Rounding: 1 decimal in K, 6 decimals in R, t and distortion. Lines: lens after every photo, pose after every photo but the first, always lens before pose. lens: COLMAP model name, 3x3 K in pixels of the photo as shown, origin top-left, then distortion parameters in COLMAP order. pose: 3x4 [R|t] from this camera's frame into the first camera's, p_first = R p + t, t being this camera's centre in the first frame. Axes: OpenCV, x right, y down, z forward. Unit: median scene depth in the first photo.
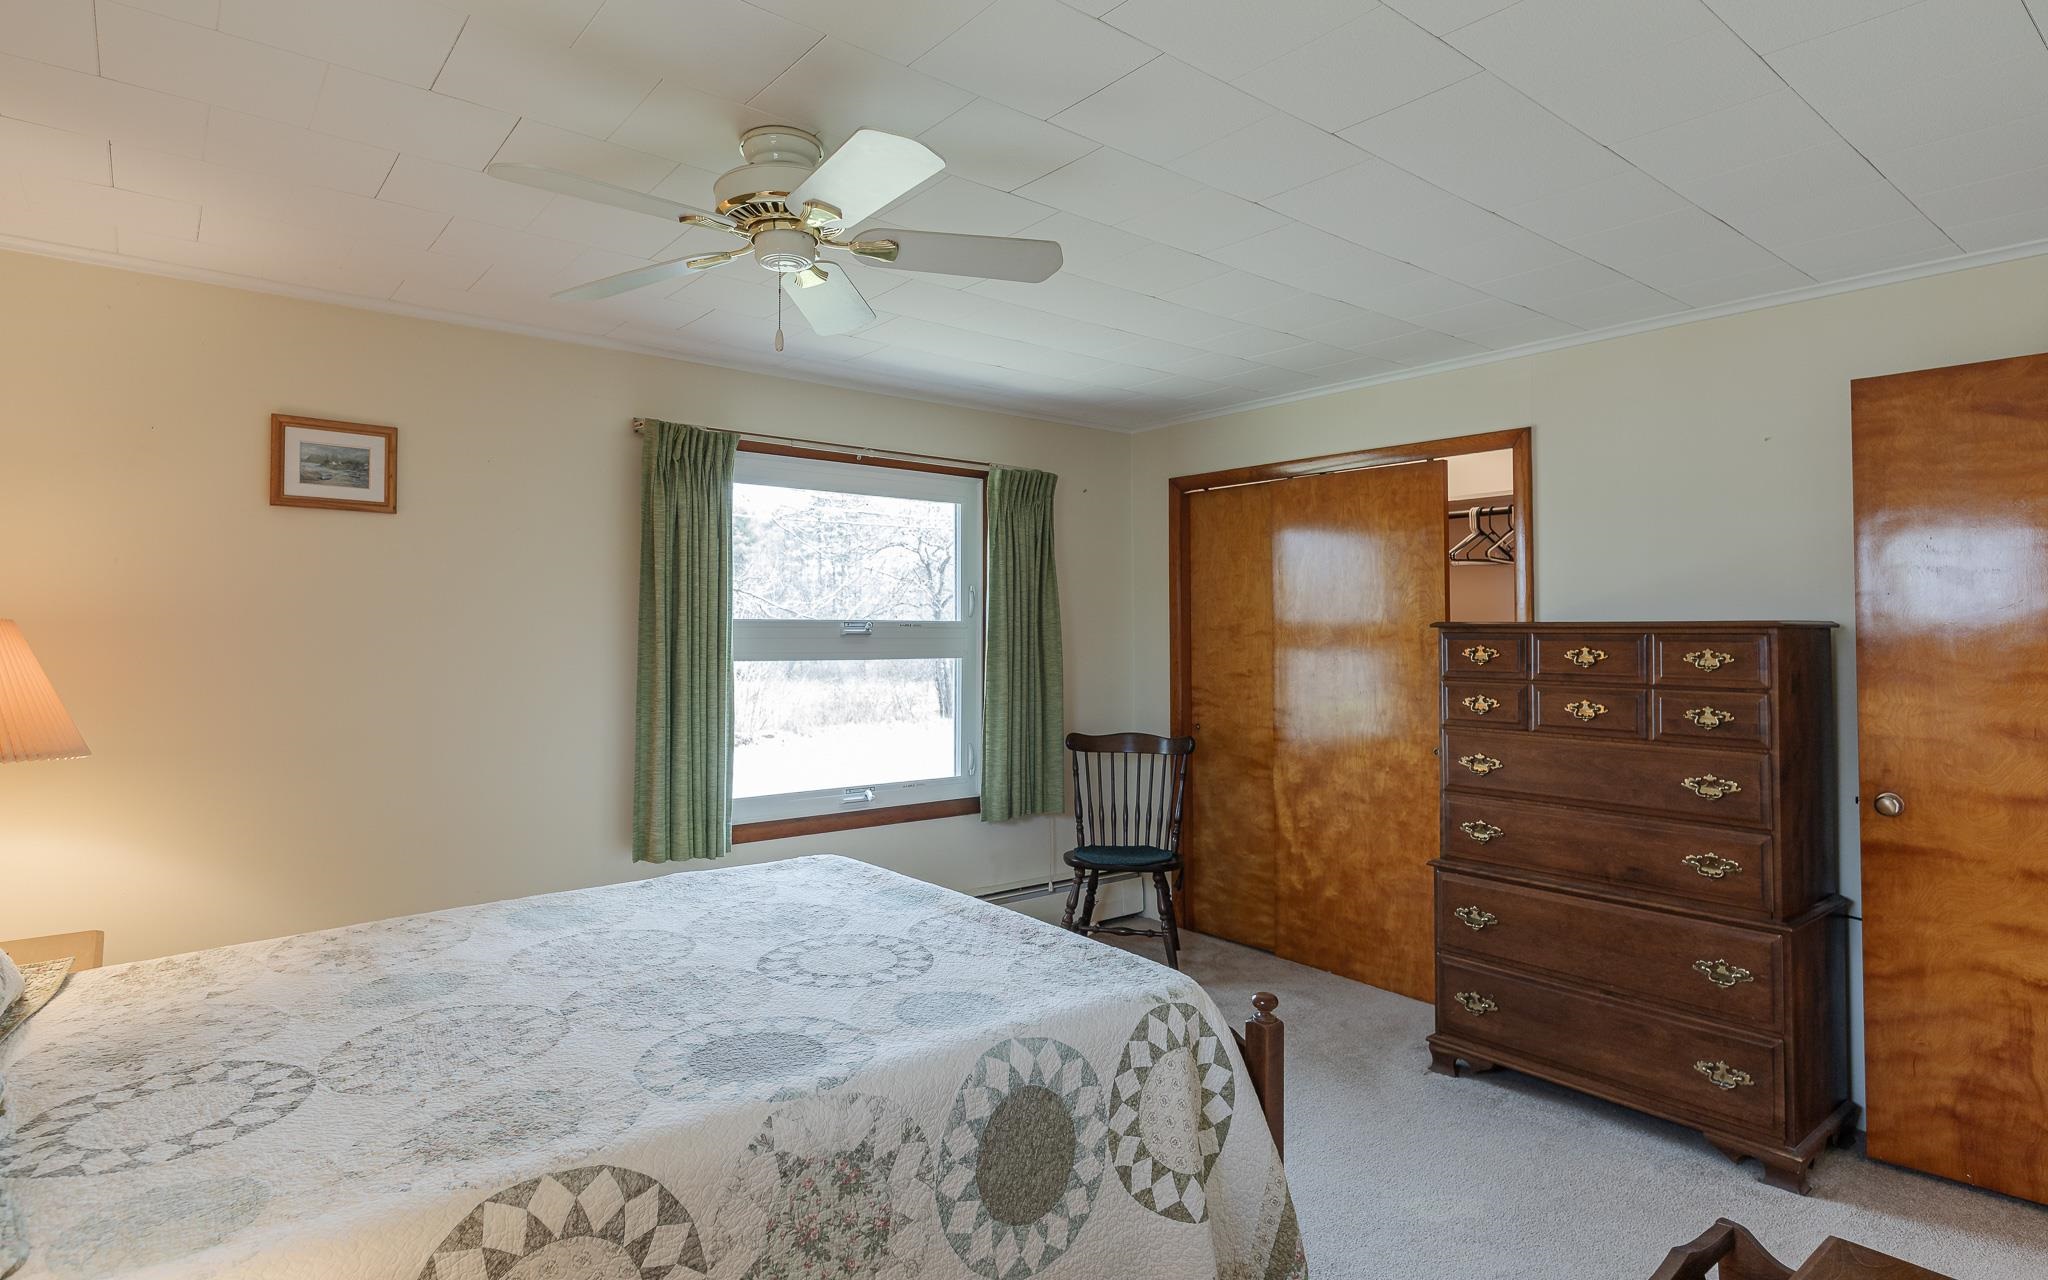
lens RADIAL K [[1077.8, 0, 1024.0], [0, 1077.8, 640.0], [0, 0, 1]] dist [-0.000342, 0.000848]
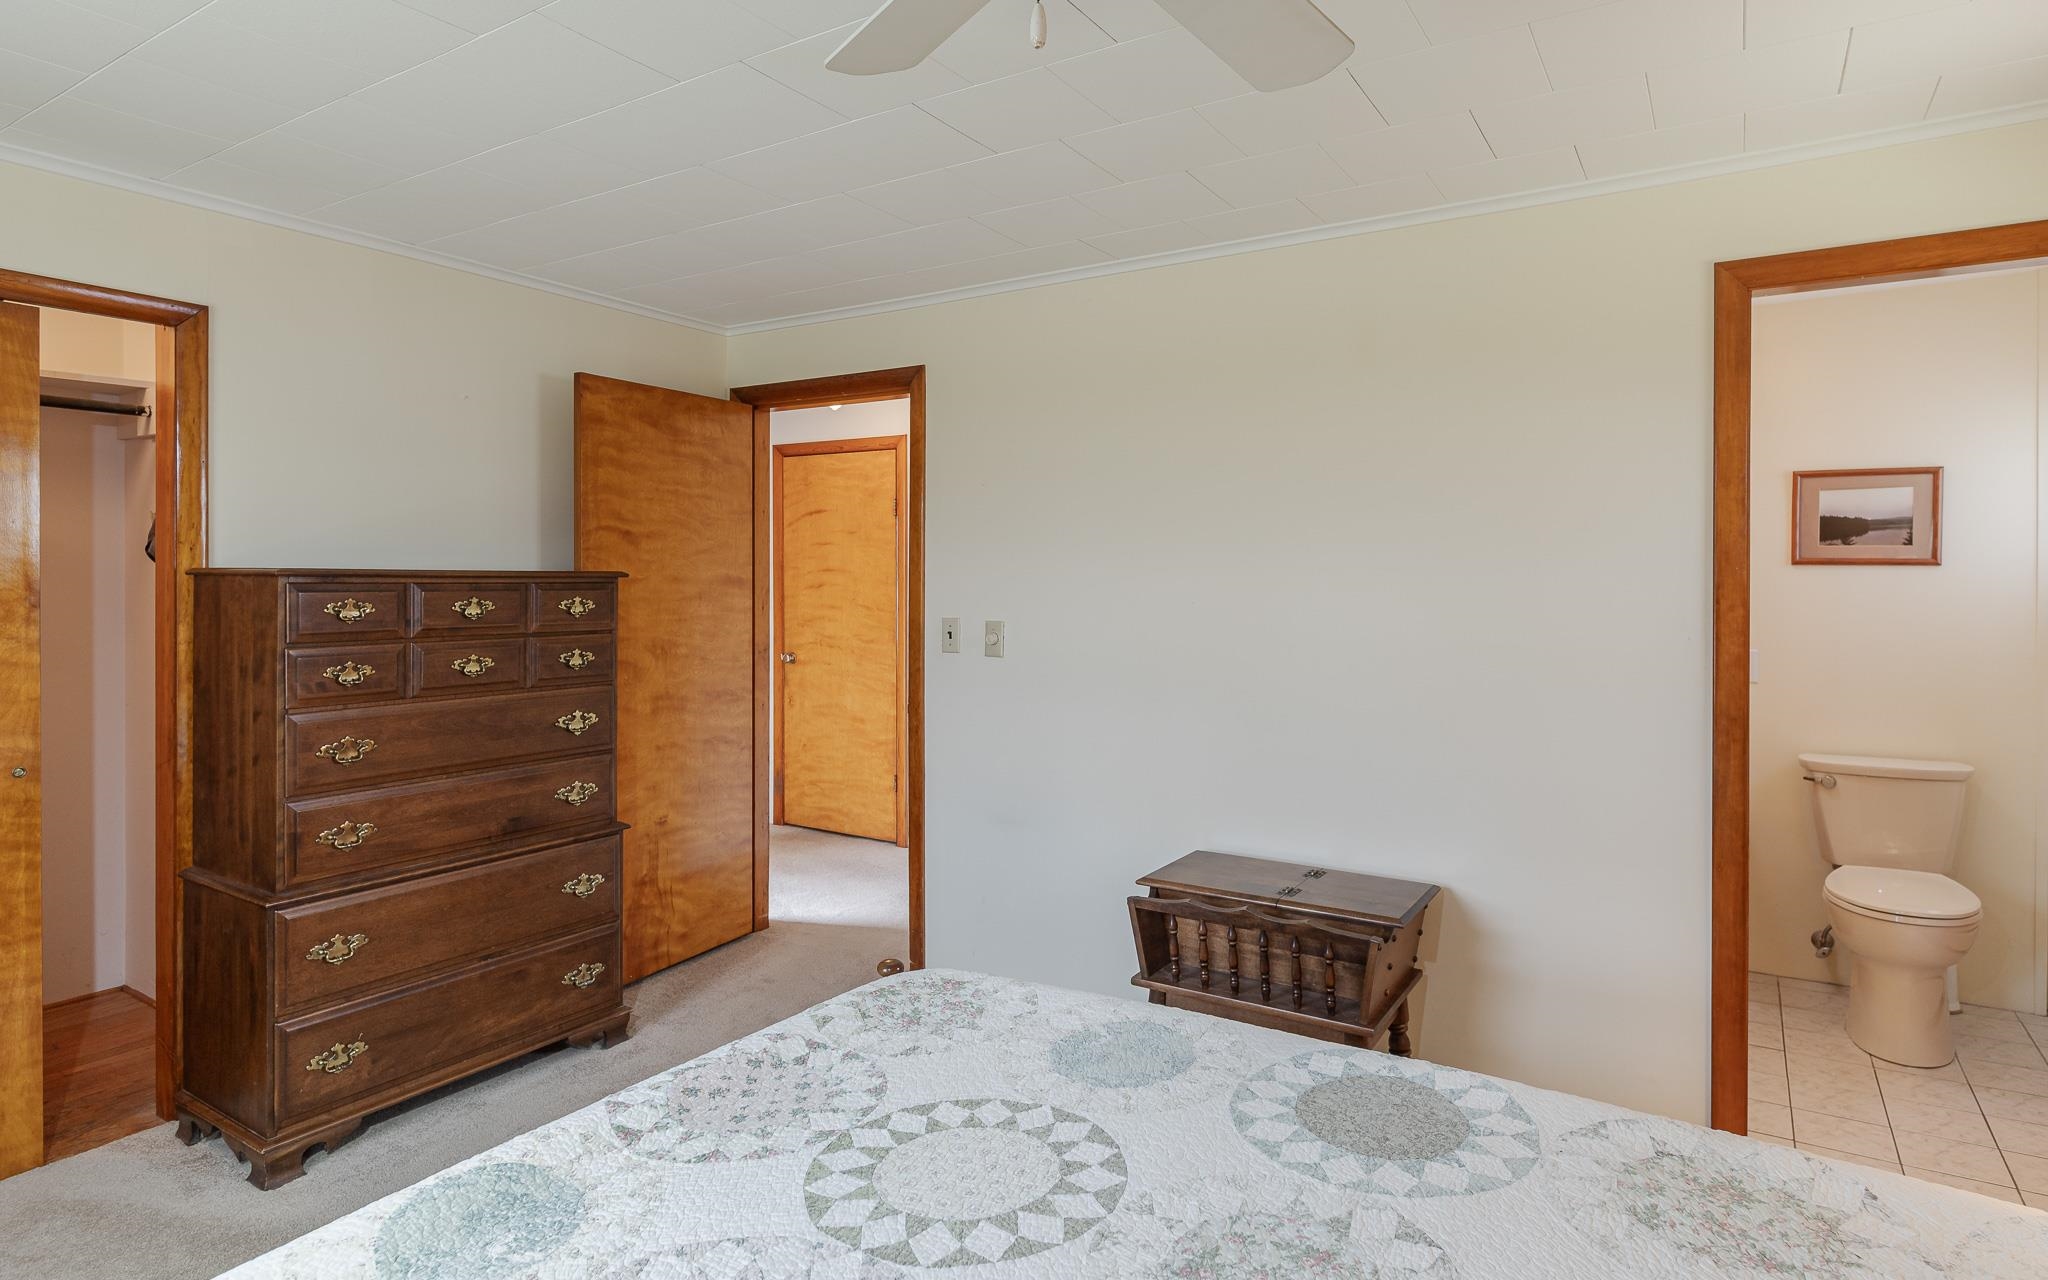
lens RADIAL K [[1087.6, 0, 1025.5], [0, 1087.6, 598.1], [0, 0, 1]] dist [-0.010879, -0.000505]
pose [[-0.305209, -0.019973, 0.952076, -0.555815], [0.005993, 0.999720, 0.022894, -0.012758], [-0.952267, 0.012693, -0.305004, 0.894268]]
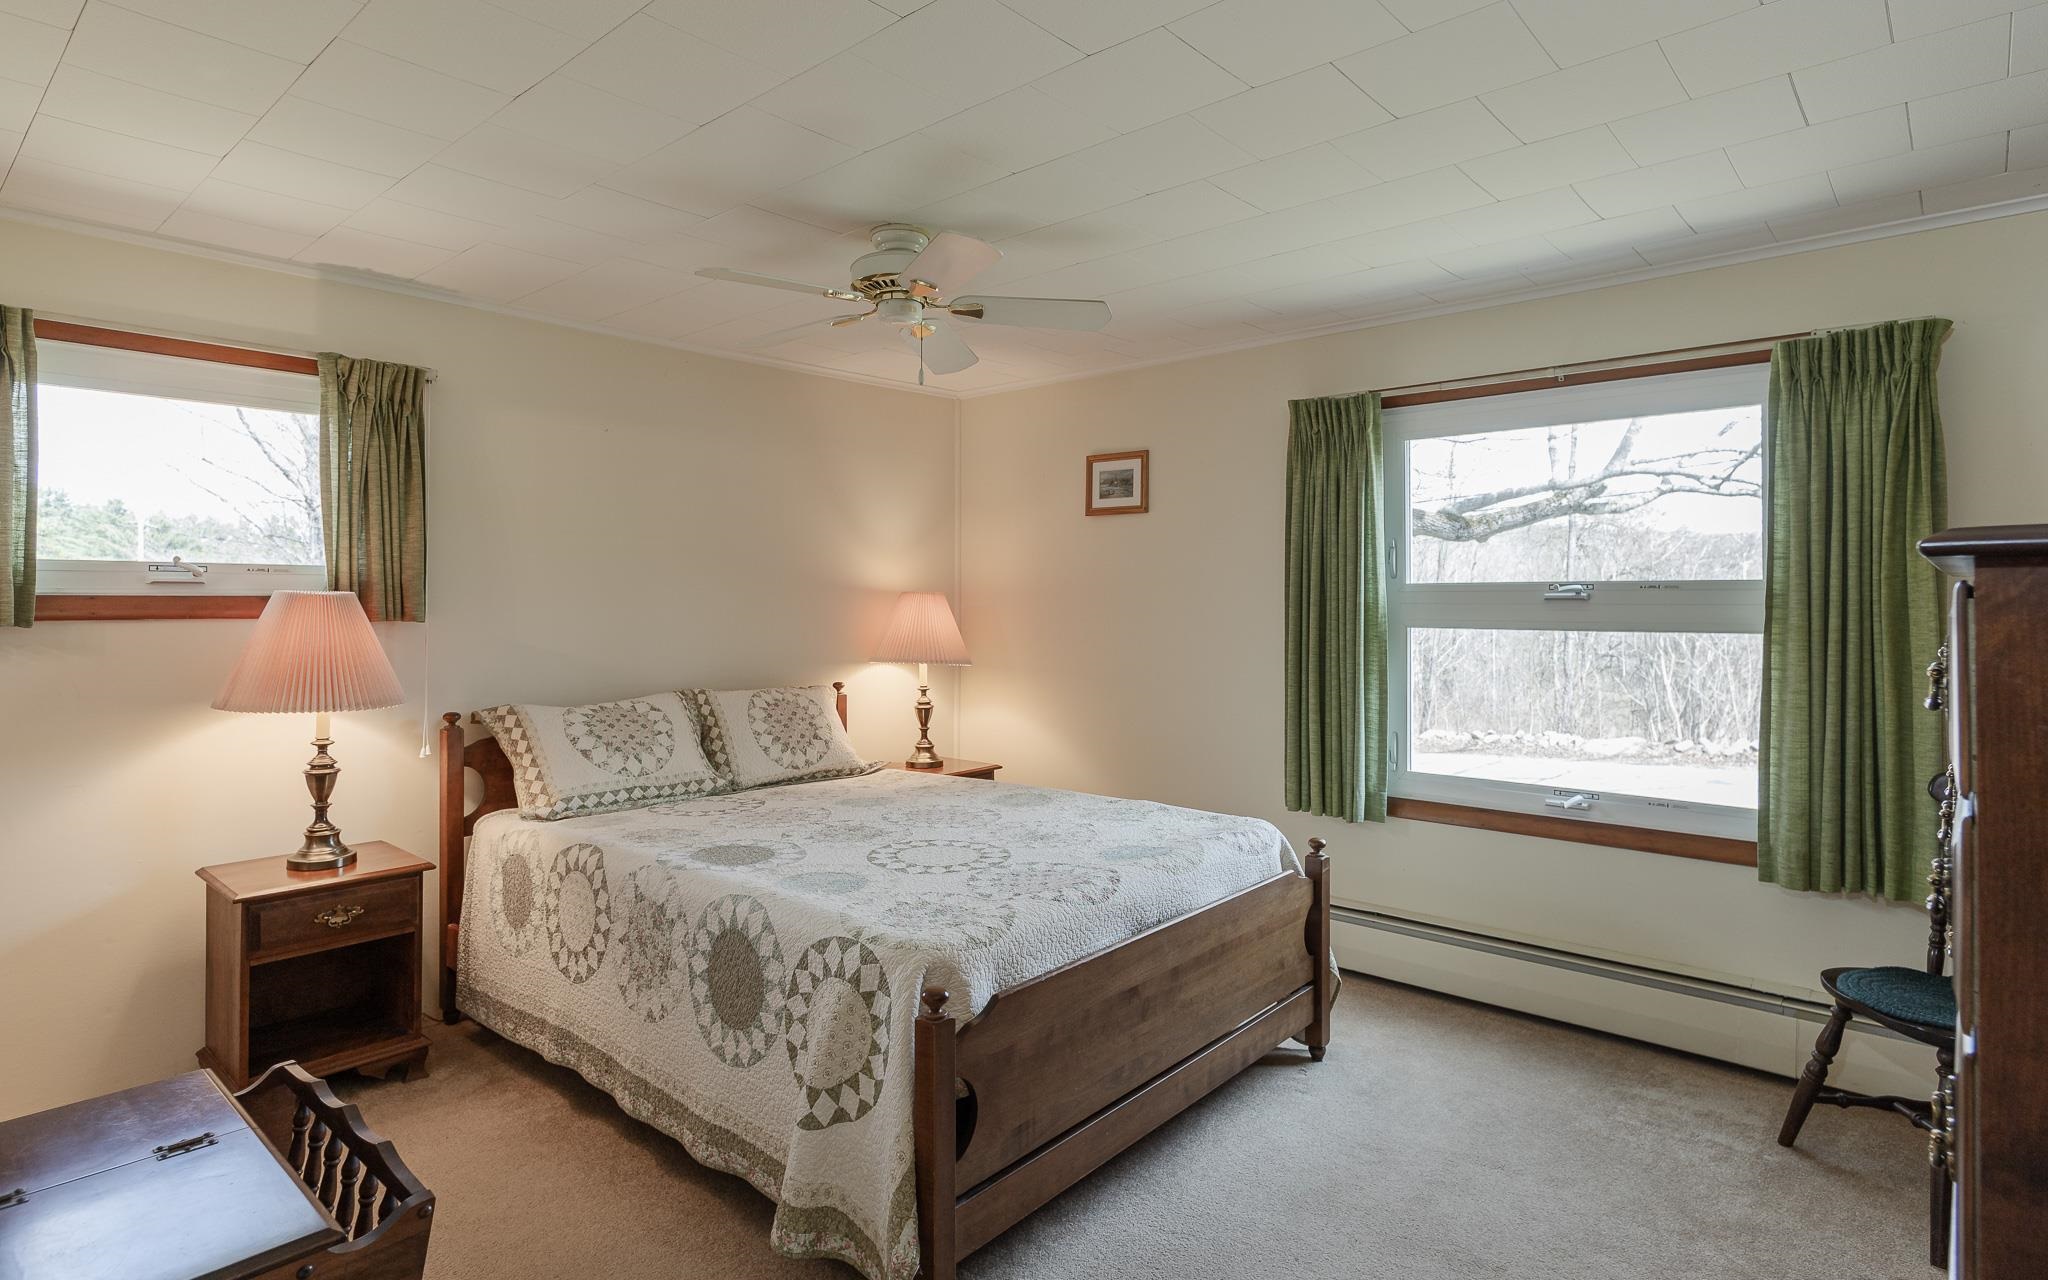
lens RADIAL K [[1086.9, 0, 1024.0], [0, 1086.9, 640.0], [0, 0, 1]] dist [0.001430, 0.000375]
pose [[0.154607, 0.032858, -0.987430, 0.862222], [-0.006184, 0.999459, 0.032290, 0.001847], [0.987957, 0.001114, 0.154726, 0.706577]]
